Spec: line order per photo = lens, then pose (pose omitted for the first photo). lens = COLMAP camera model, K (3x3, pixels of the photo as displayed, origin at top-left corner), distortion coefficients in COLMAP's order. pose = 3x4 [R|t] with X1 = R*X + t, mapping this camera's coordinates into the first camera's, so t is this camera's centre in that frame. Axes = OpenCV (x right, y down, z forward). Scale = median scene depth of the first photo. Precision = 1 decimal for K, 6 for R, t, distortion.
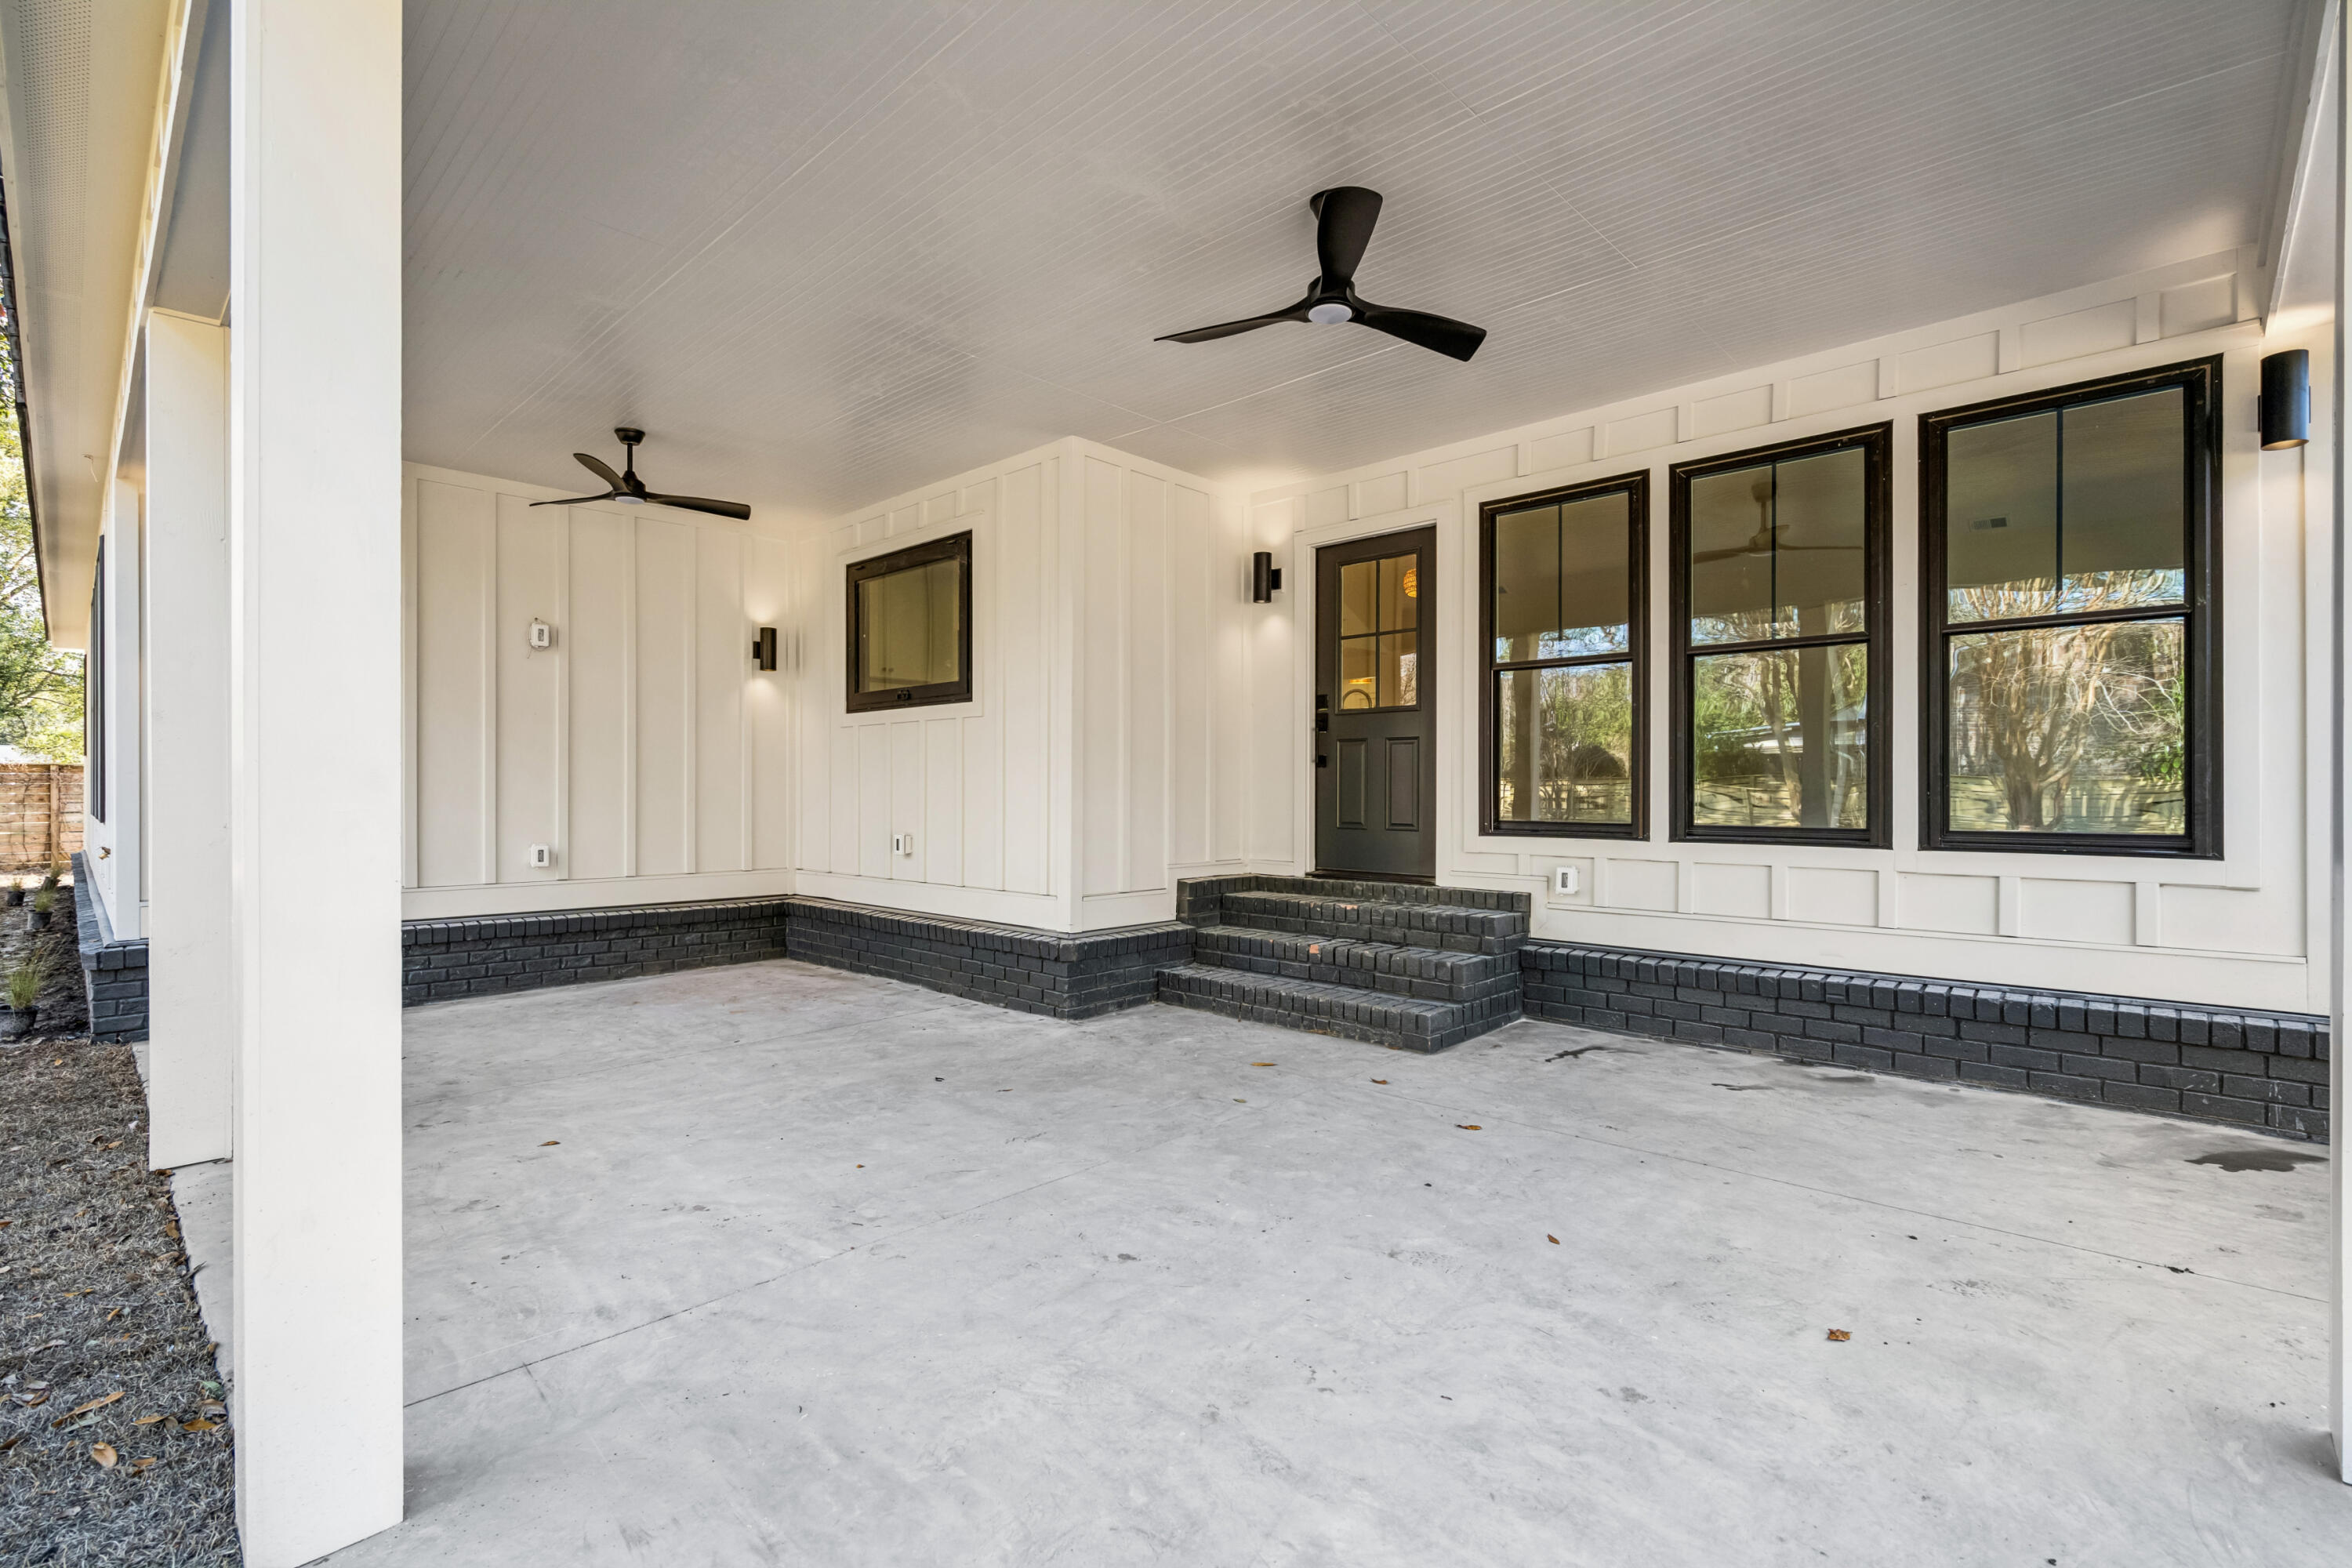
lens RADIAL K [[1061.6, 0, 1170.6], [0, 1061.6, 783.7], [0, 0, 1]] dist [-0.002899, 0.000271]
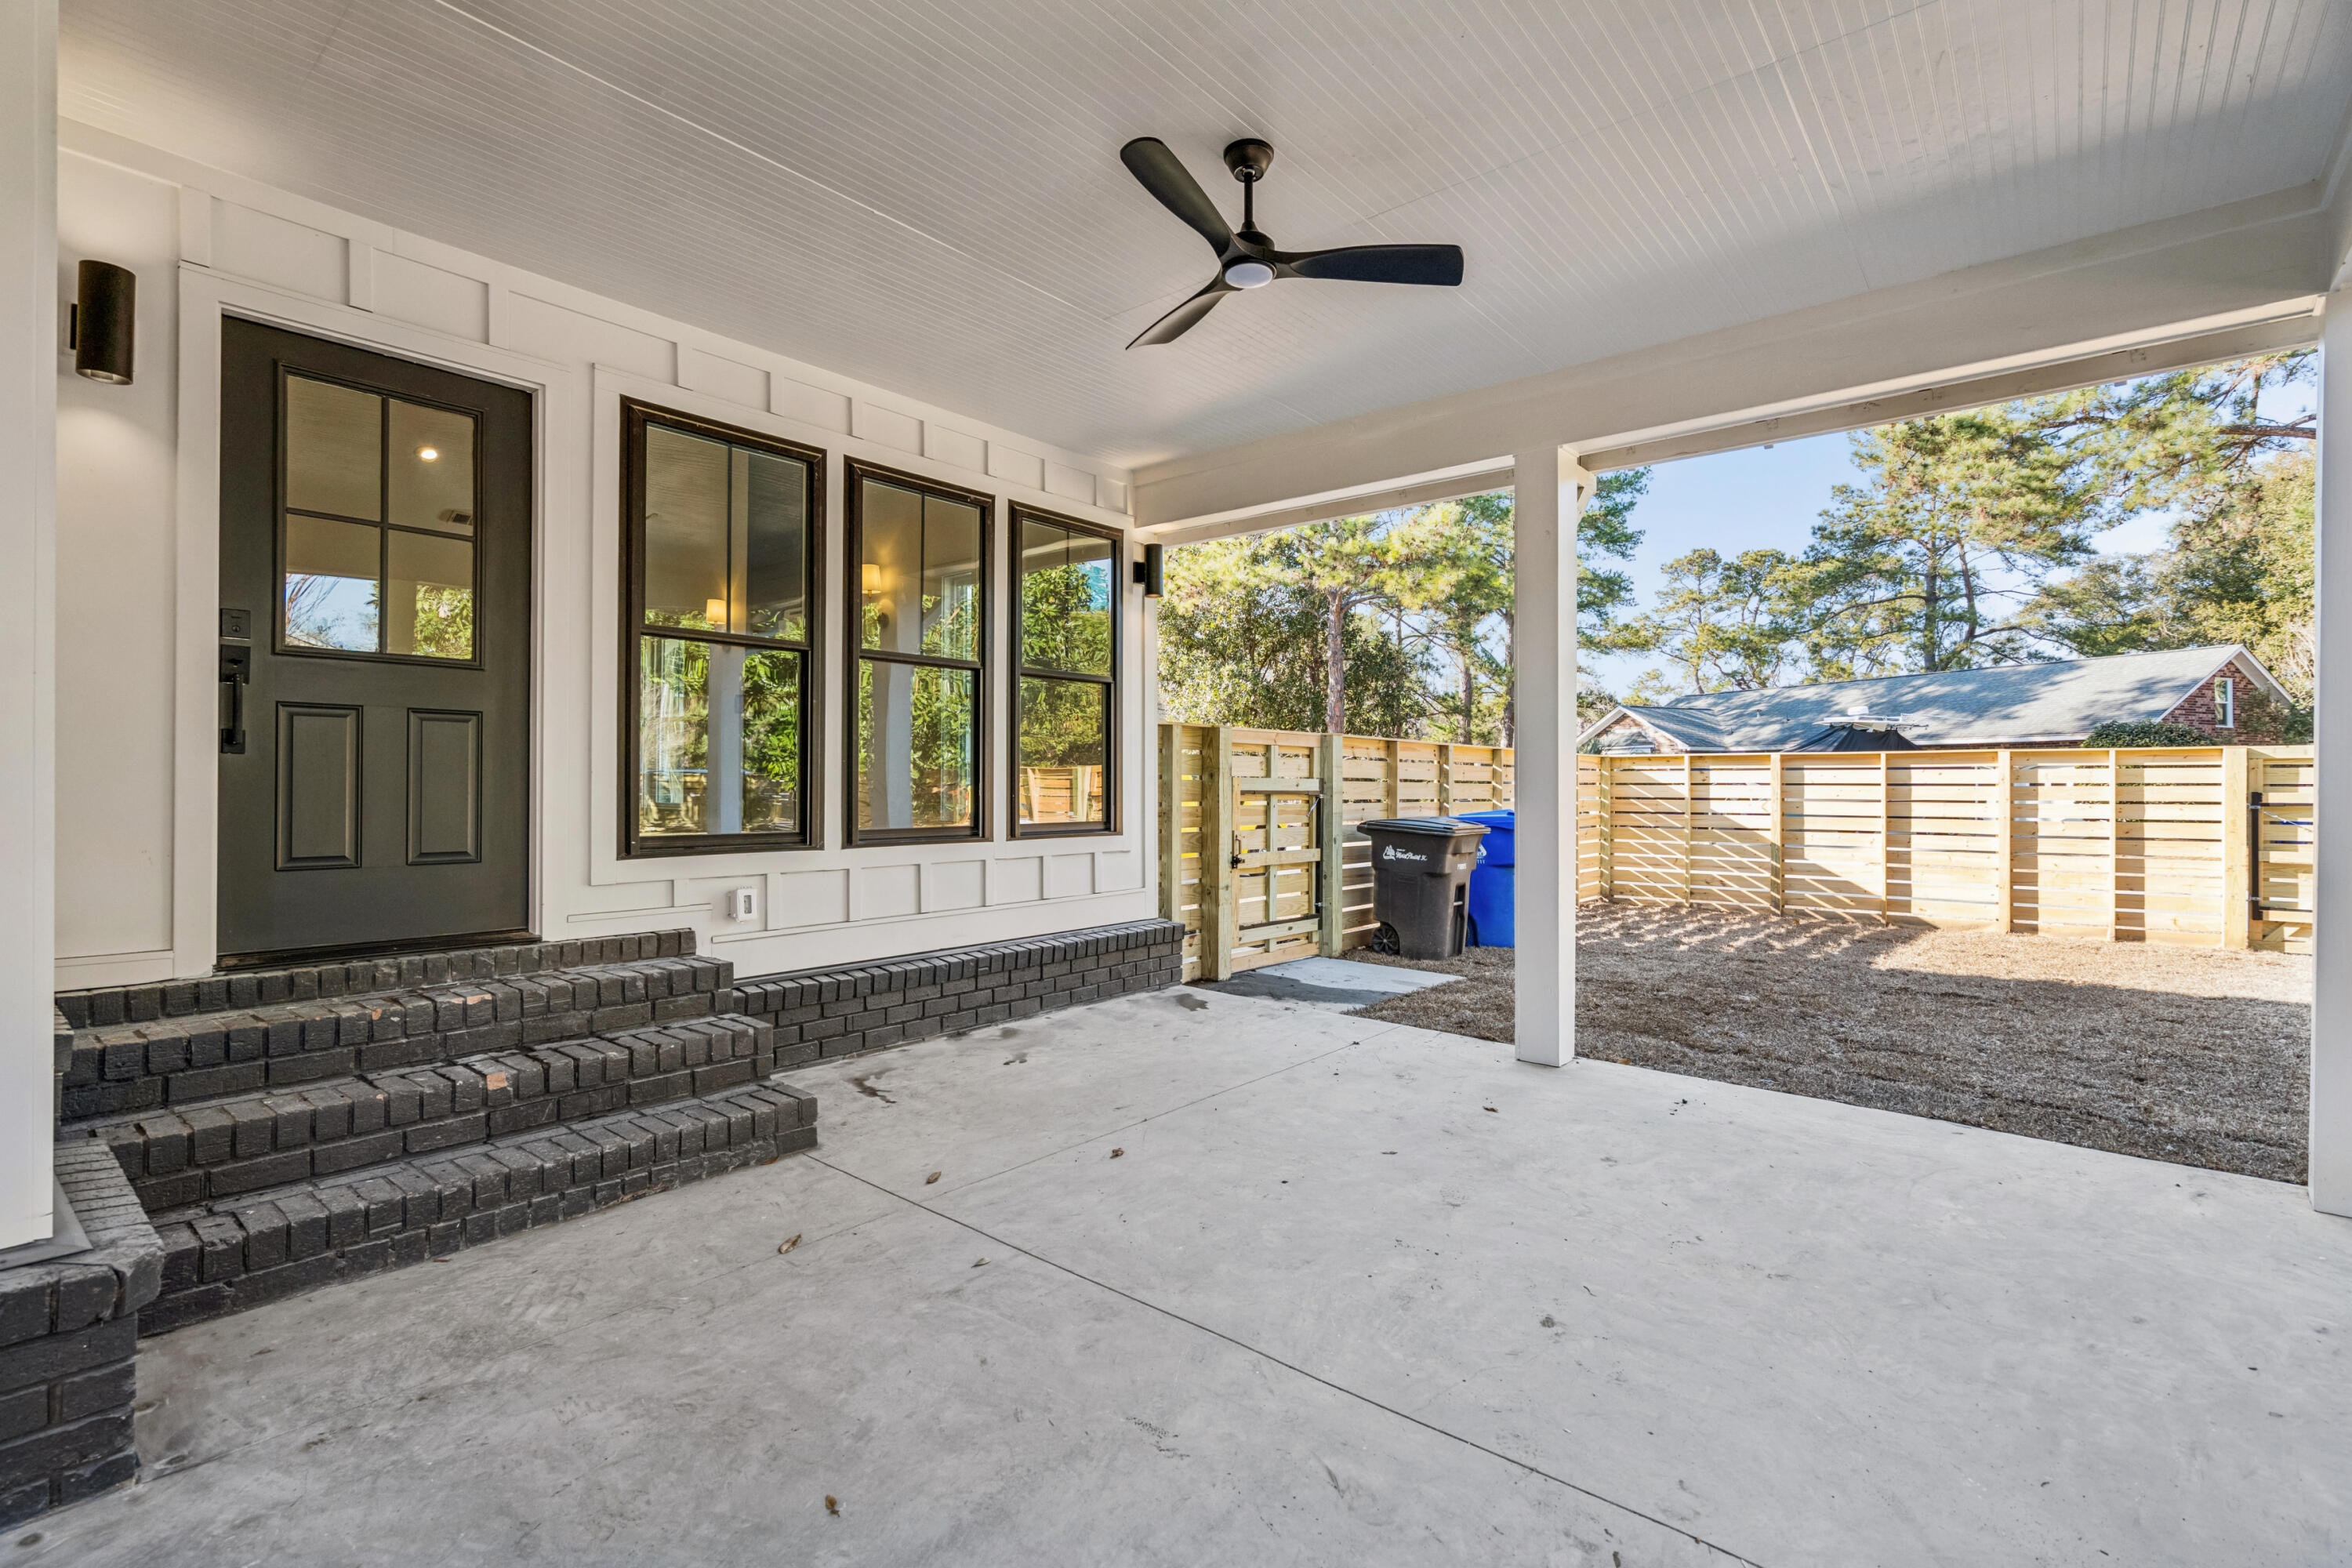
lens RADIAL K [[1080.3, 0, 1177.4], [0, 1080.3, 772.4], [0, 0, 1]] dist [-0.005513, 0.000378]
pose [[-0.069765, 0.014720, 0.997455, -0.645240], [-0.006501, 0.999863, -0.015210, -0.001357], [-0.997542, -0.007546, -0.069659, 0.953320]]
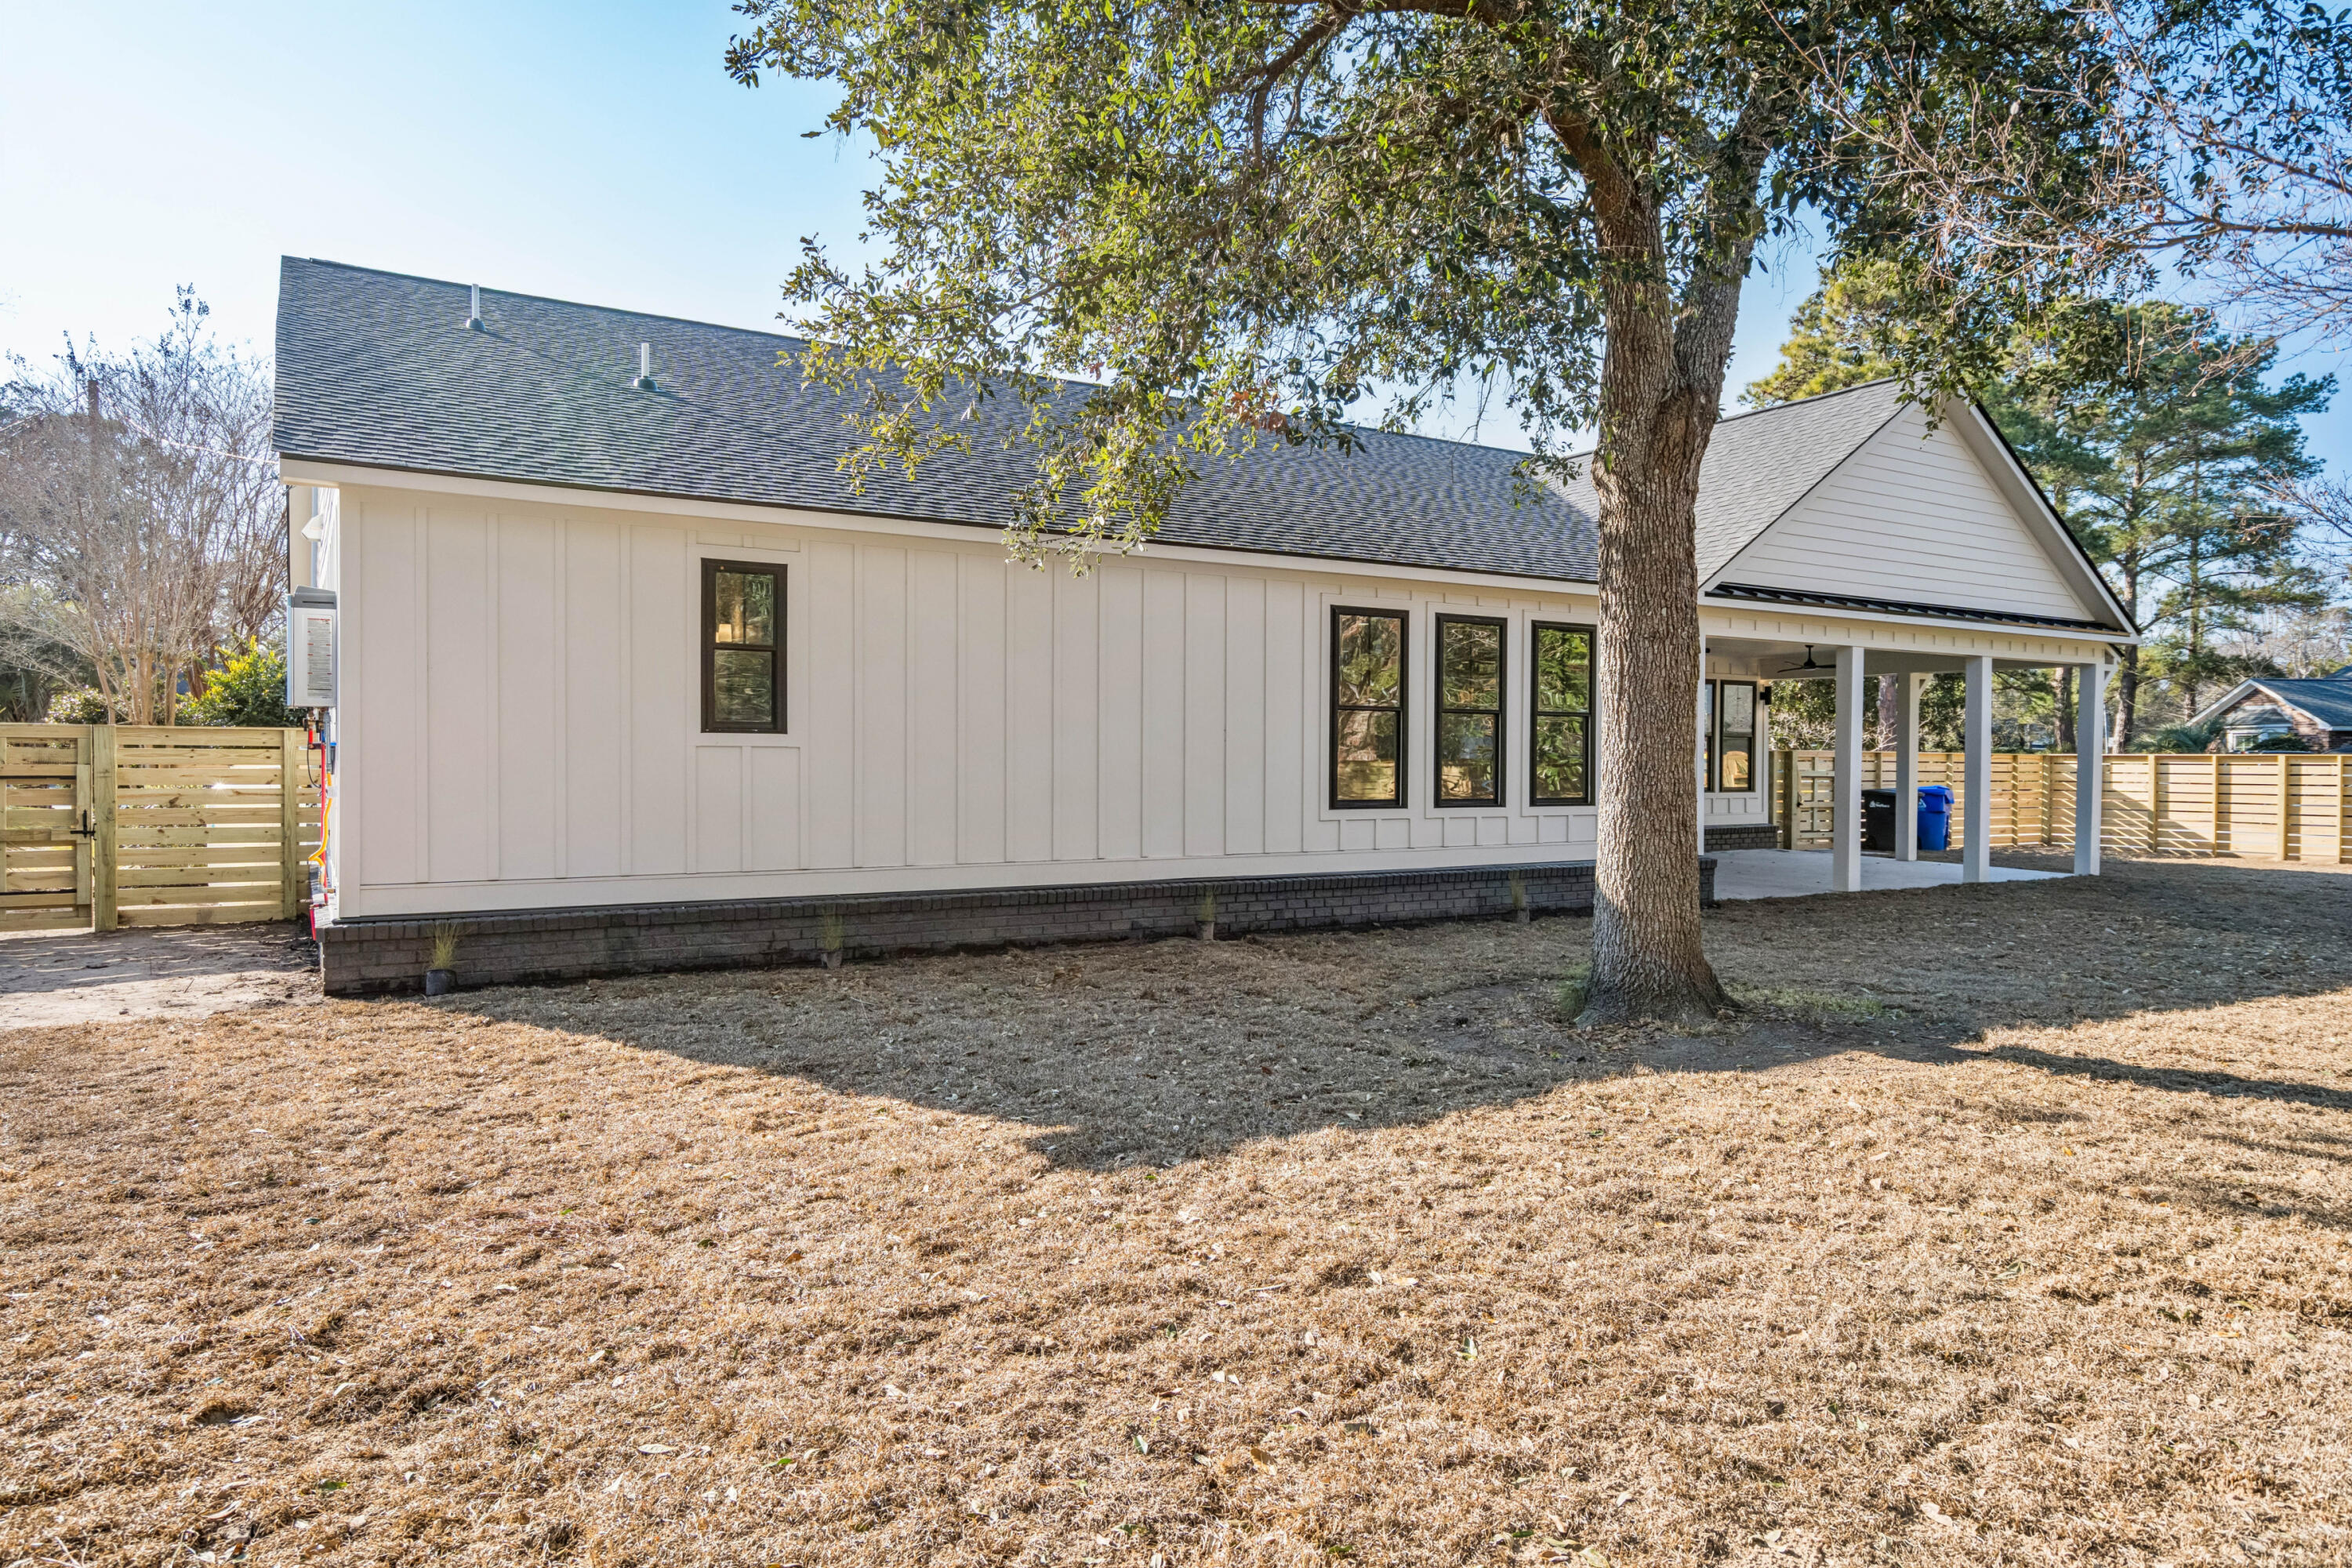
lens RADIAL K [[1426.3, 0, 1176.0], [0, 1426.3, 784.0], [0, 0, 1]] dist [0.000315, 0.000002]
pose [[0.266719, -0.012389, 0.963695, -5.234437], [-0.010381, 0.999822, 0.015727, -0.032948], [-0.963718, -0.014198, 0.266543, 1.643870]]
